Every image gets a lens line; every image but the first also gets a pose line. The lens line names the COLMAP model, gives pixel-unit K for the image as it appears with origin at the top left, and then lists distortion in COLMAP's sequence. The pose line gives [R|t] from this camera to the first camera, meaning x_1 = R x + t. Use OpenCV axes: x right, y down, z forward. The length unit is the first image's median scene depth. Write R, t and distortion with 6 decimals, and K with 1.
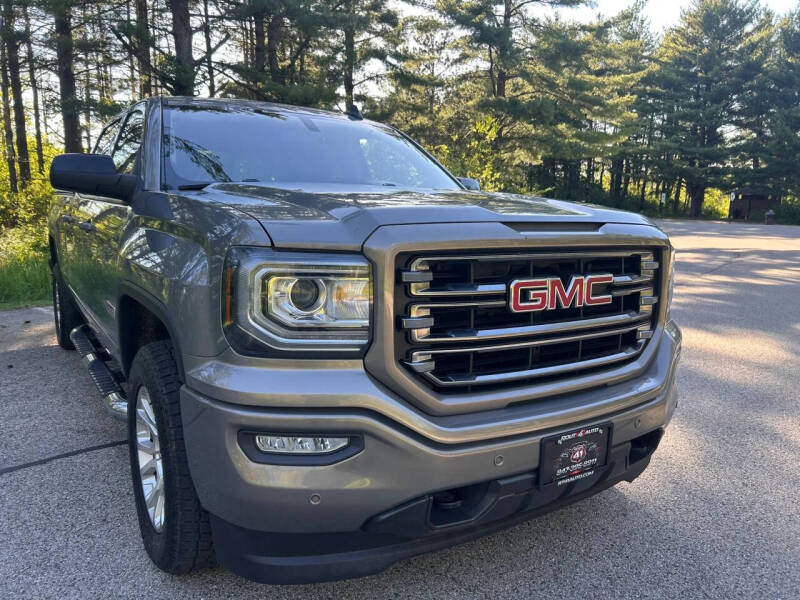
lens RADIAL K [[608.9, 0, 399.7], [0, 608.9, 299.7], [0, 0, 1]] dist [0.047382, -0.050020]
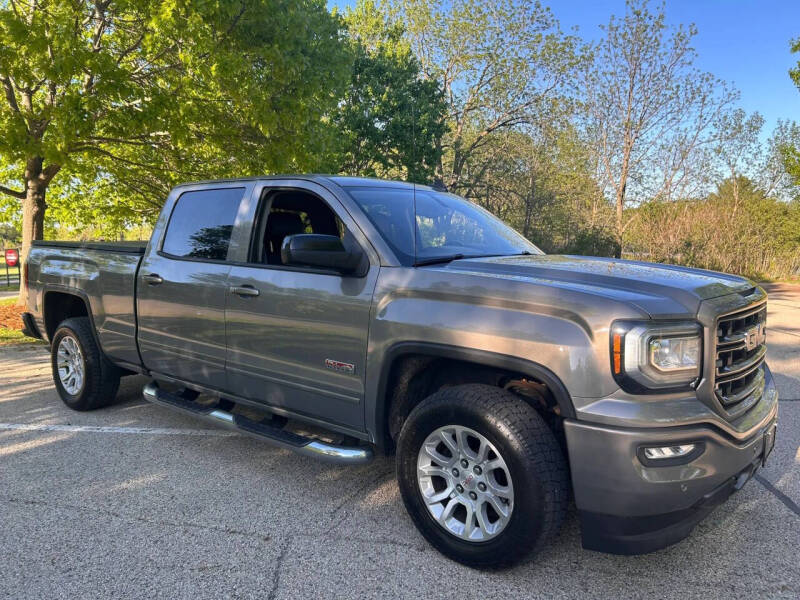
lens RADIAL K [[608.9, 0, 396.2], [0, 608.9, 303.0], [0, 0, 1]] dist [0.047382, -0.050020]
pose [[0.953825, -0.043417, 0.297209, -1.094698], [0.053674, 0.998209, -0.026432, -0.106364], [-0.295529, 0.041164, 0.954447, -0.212427]]
